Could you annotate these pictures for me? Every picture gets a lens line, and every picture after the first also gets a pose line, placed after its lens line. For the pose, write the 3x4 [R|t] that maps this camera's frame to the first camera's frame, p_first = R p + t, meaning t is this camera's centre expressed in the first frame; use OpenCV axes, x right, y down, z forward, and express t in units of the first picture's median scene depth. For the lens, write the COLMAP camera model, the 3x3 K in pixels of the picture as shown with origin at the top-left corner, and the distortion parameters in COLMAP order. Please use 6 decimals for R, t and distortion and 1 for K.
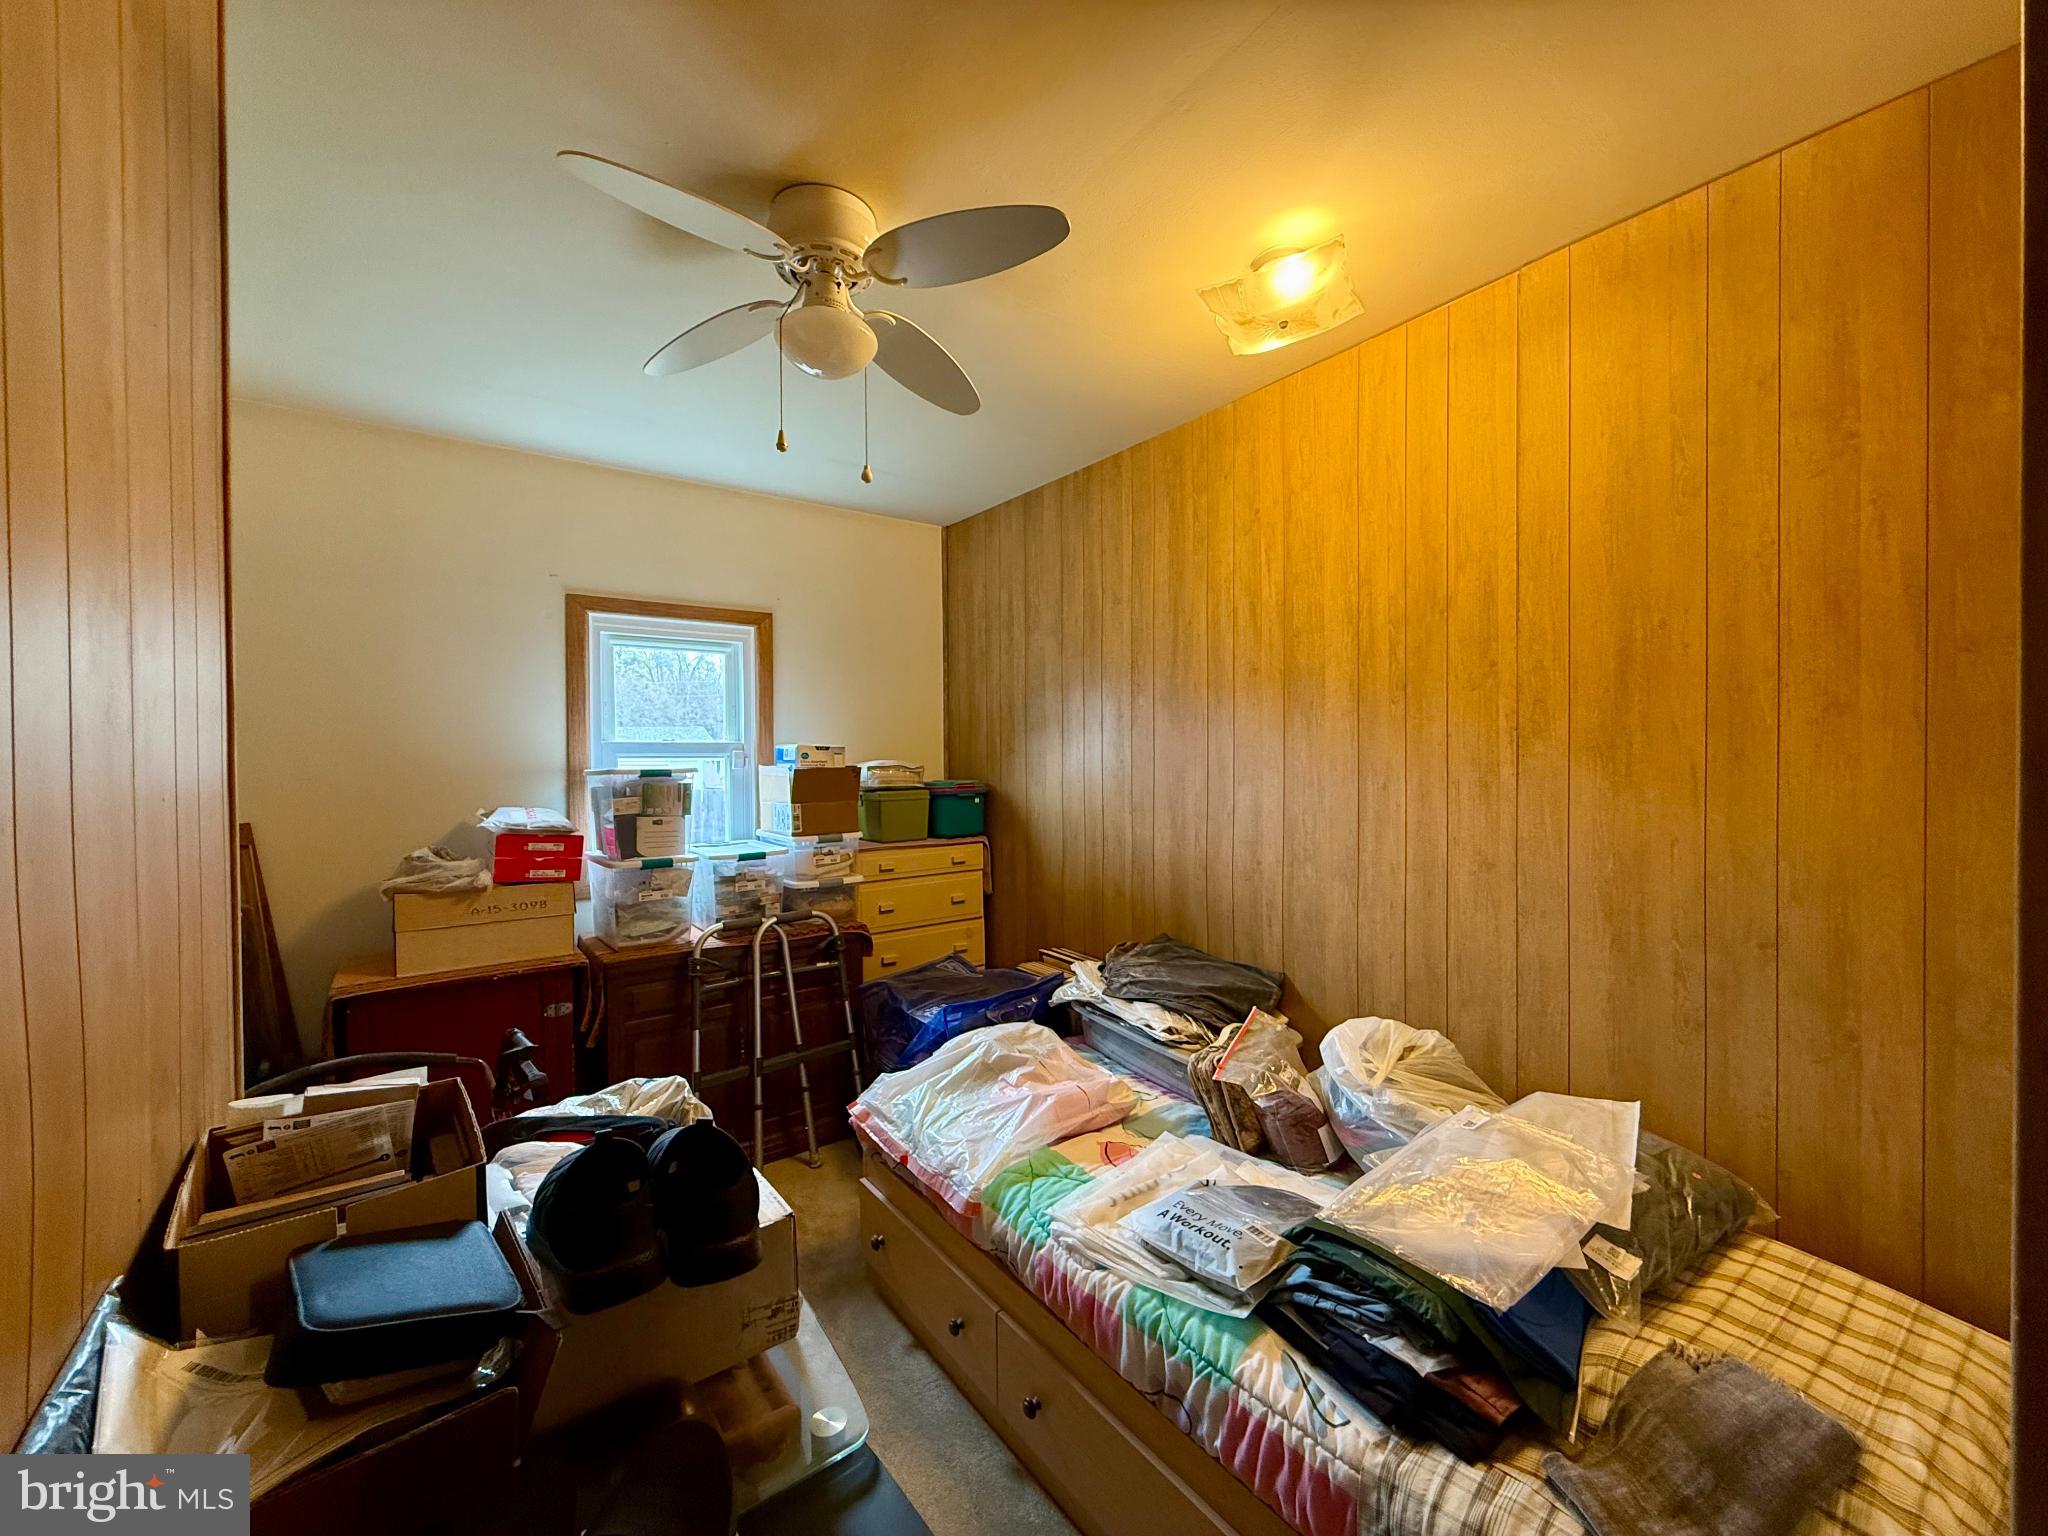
lens RADIAL K [[813.7, 0, 1024.2], [0, 813.7, 763.5], [0, 0, 1]] dist [0.001010, -0.000042]
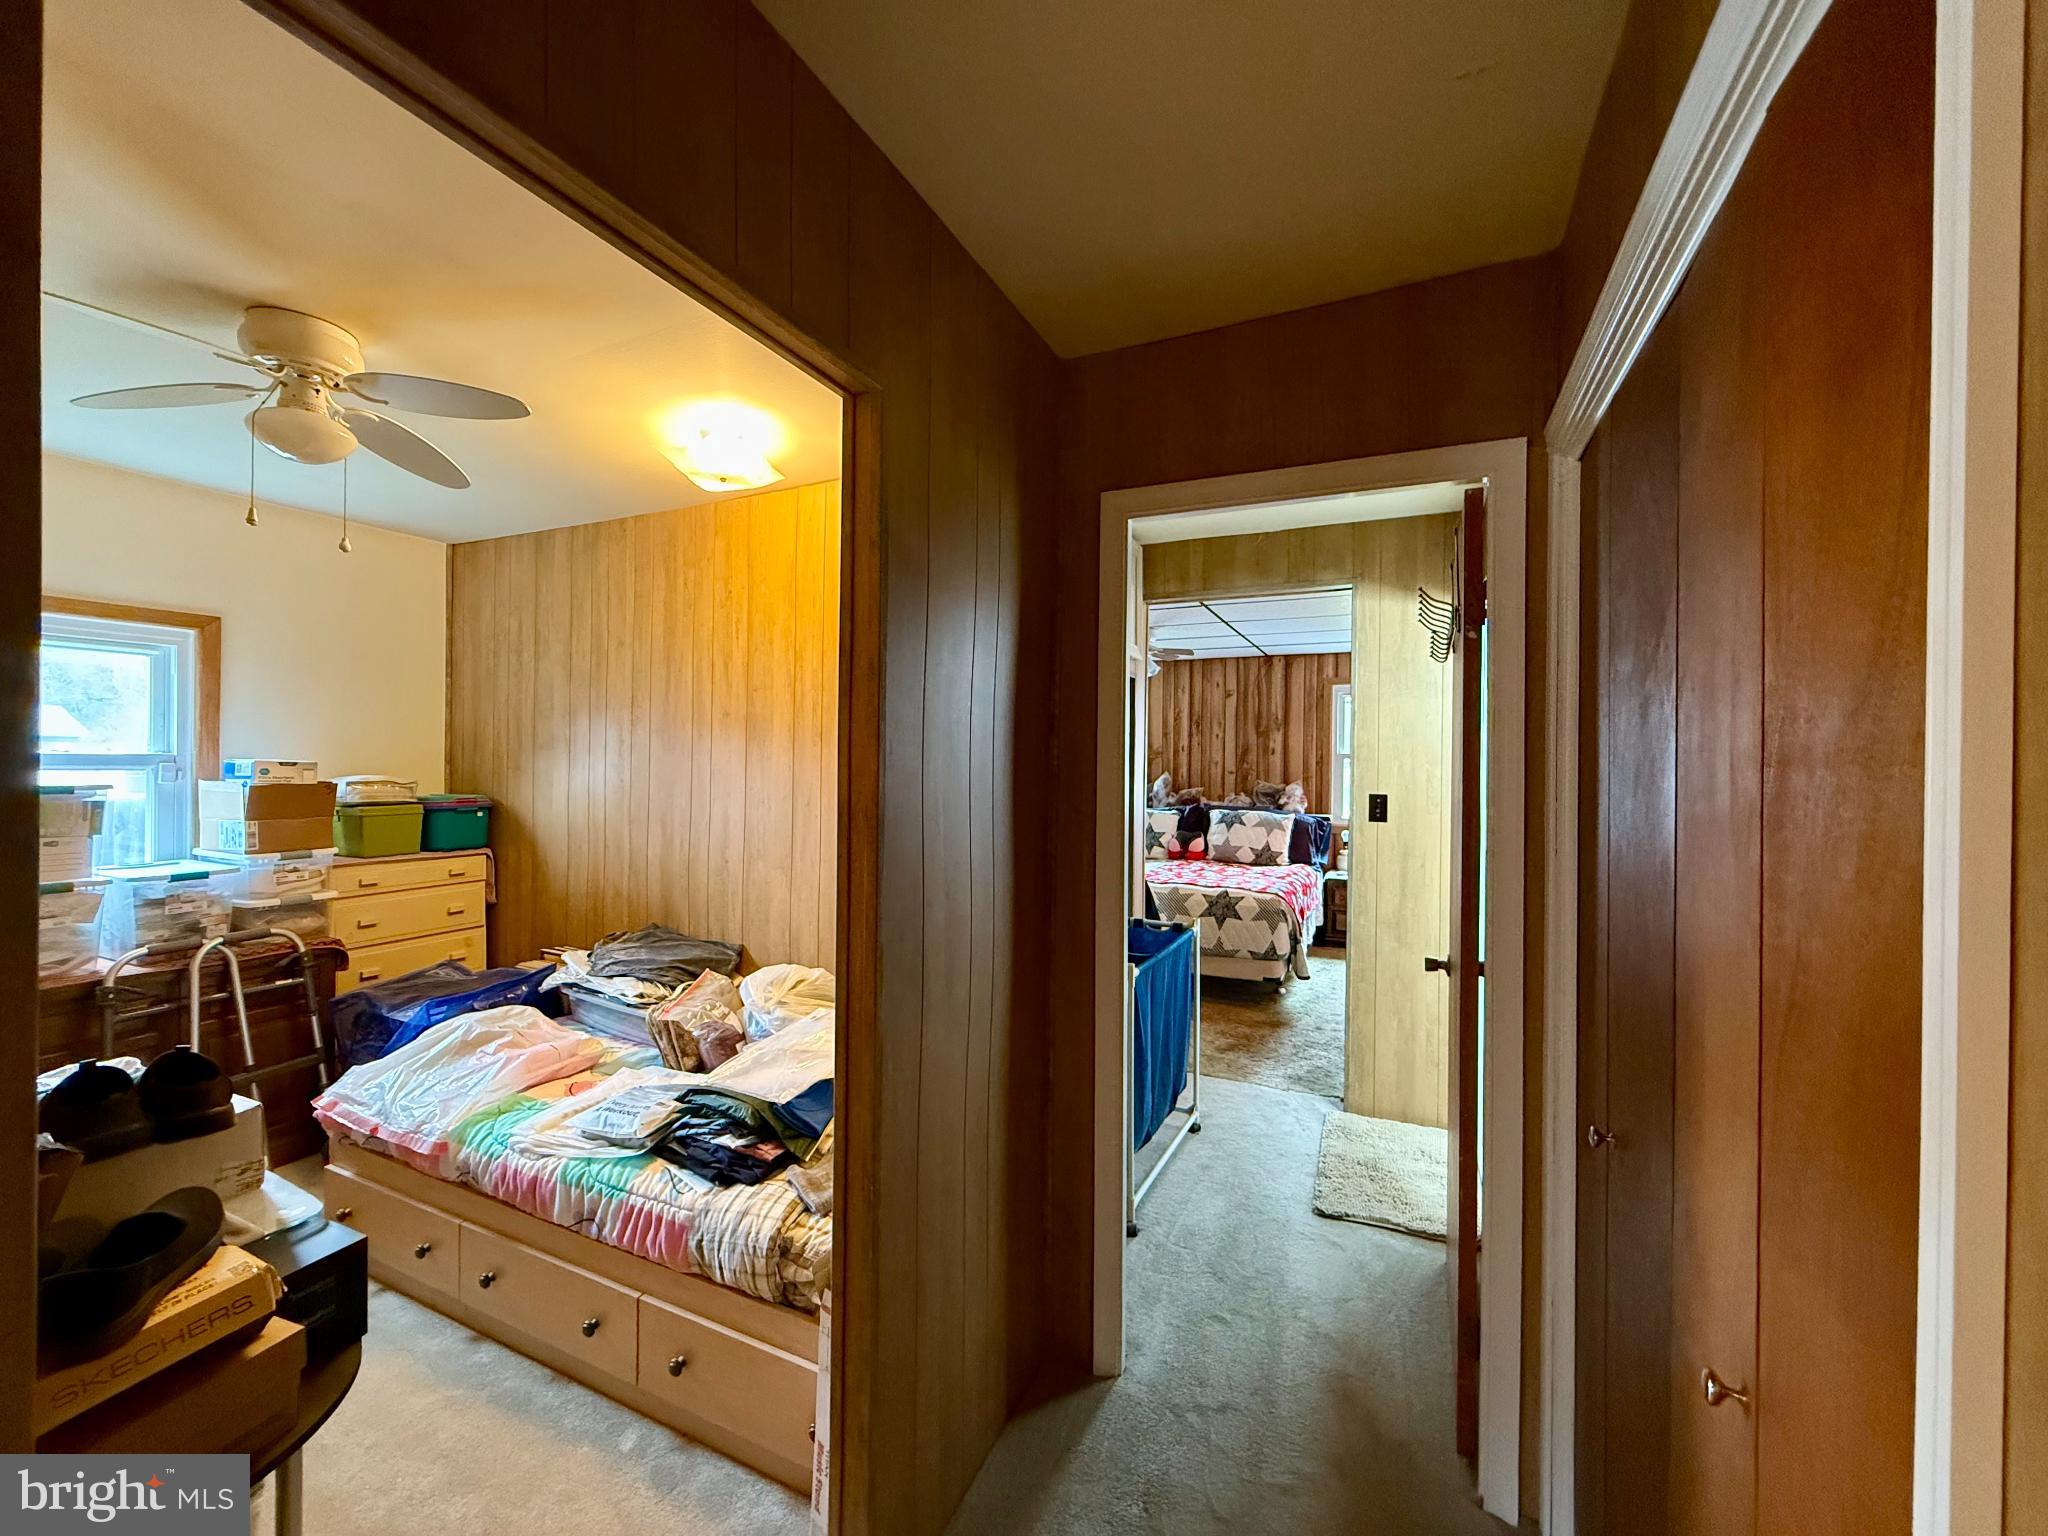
lens RADIAL K [[813.7, 0, 1019.6], [0, 813.7, 766.2], [0, 0, 1]] dist [0.001010, -0.000042]
pose [[0.881052, 0.017788, 0.472685, 0.087239], [-0.015831, 0.999842, -0.008117, -0.028421], [-0.472754, -0.000332, 0.881194, -0.377865]]
